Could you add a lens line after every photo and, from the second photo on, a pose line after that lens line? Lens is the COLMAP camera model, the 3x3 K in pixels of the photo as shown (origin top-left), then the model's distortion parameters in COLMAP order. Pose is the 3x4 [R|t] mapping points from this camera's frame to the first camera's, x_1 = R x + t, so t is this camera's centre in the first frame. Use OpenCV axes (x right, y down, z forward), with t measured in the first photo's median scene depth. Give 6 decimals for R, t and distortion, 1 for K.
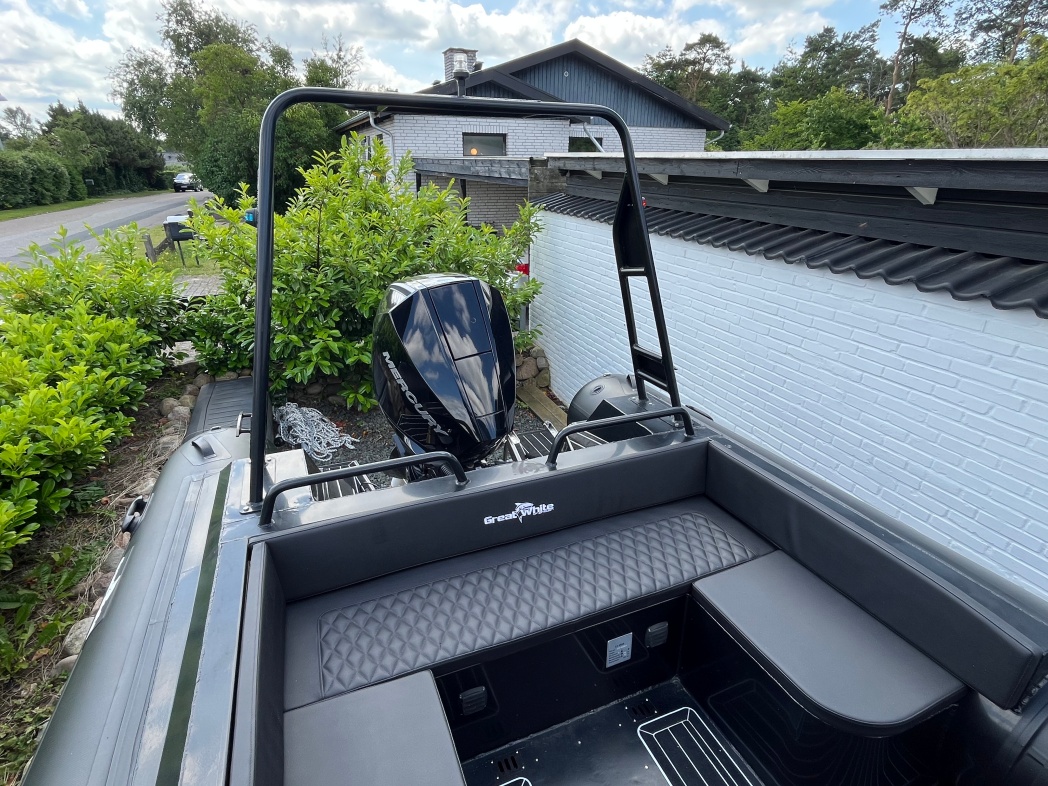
lens RADIAL K [[547.6, 0, 523.6], [0, 547.6, 392.7], [0, 0, 1]] dist [-0.001338, -0.000273]
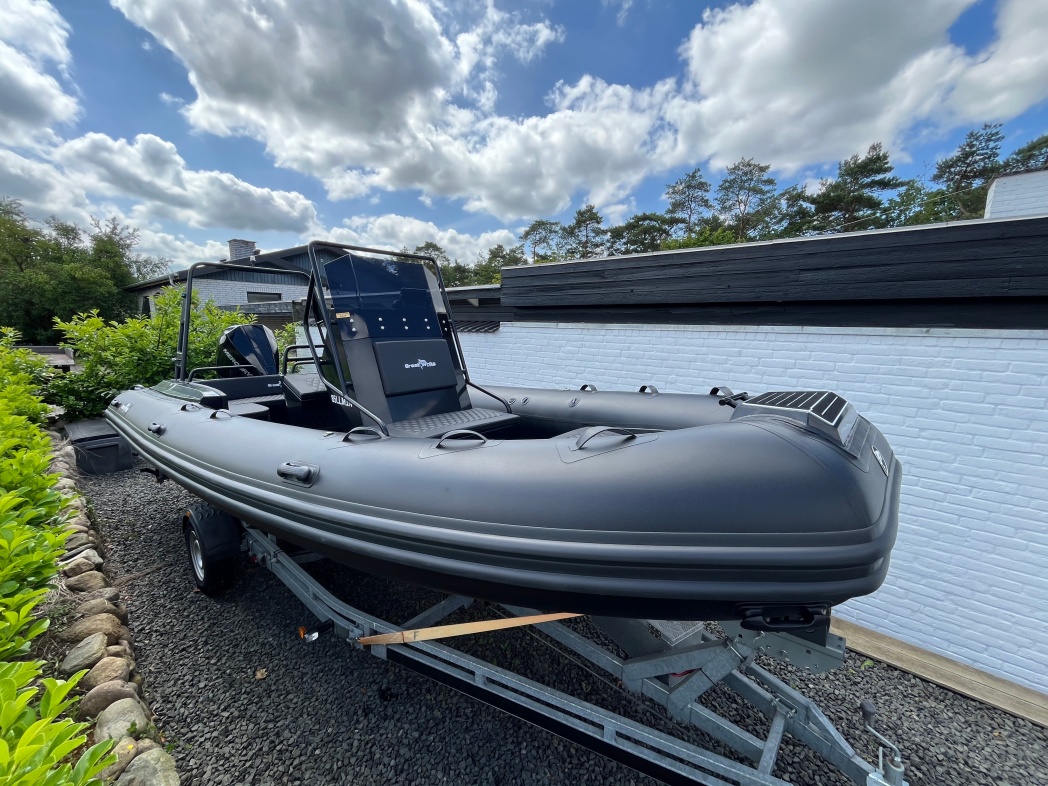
lens RADIAL K [[424.9, 0, 522.6], [0, 424.9, 394.5], [0, 0, 1]] dist [-0.002121, -0.000078]
pose [[0.892051, -0.073847, 0.445860, 0.039287], [0.173644, 0.966837, -0.187283, 0.263906], [-0.417244, 0.244487, 0.875291, -0.470975]]
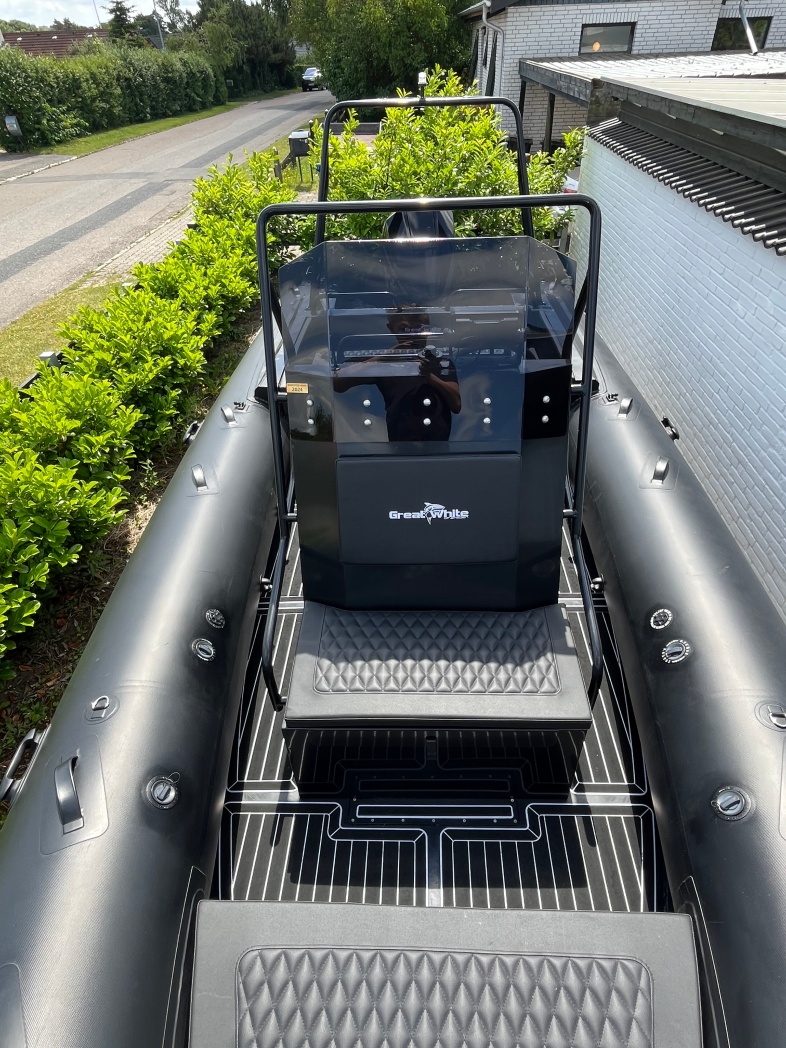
lens RADIAL K [[600.4, 0, 399.0], [0, 600.4, 522.3], [0, 0, 1]] dist [-0.002407, -0.001111]
pose [[0.916569, 0.221418, -0.332978, 0.223491], [-0.119010, 0.946018, 0.301474, 0.064075], [0.381755, -0.236694, 0.893442, -0.333855]]
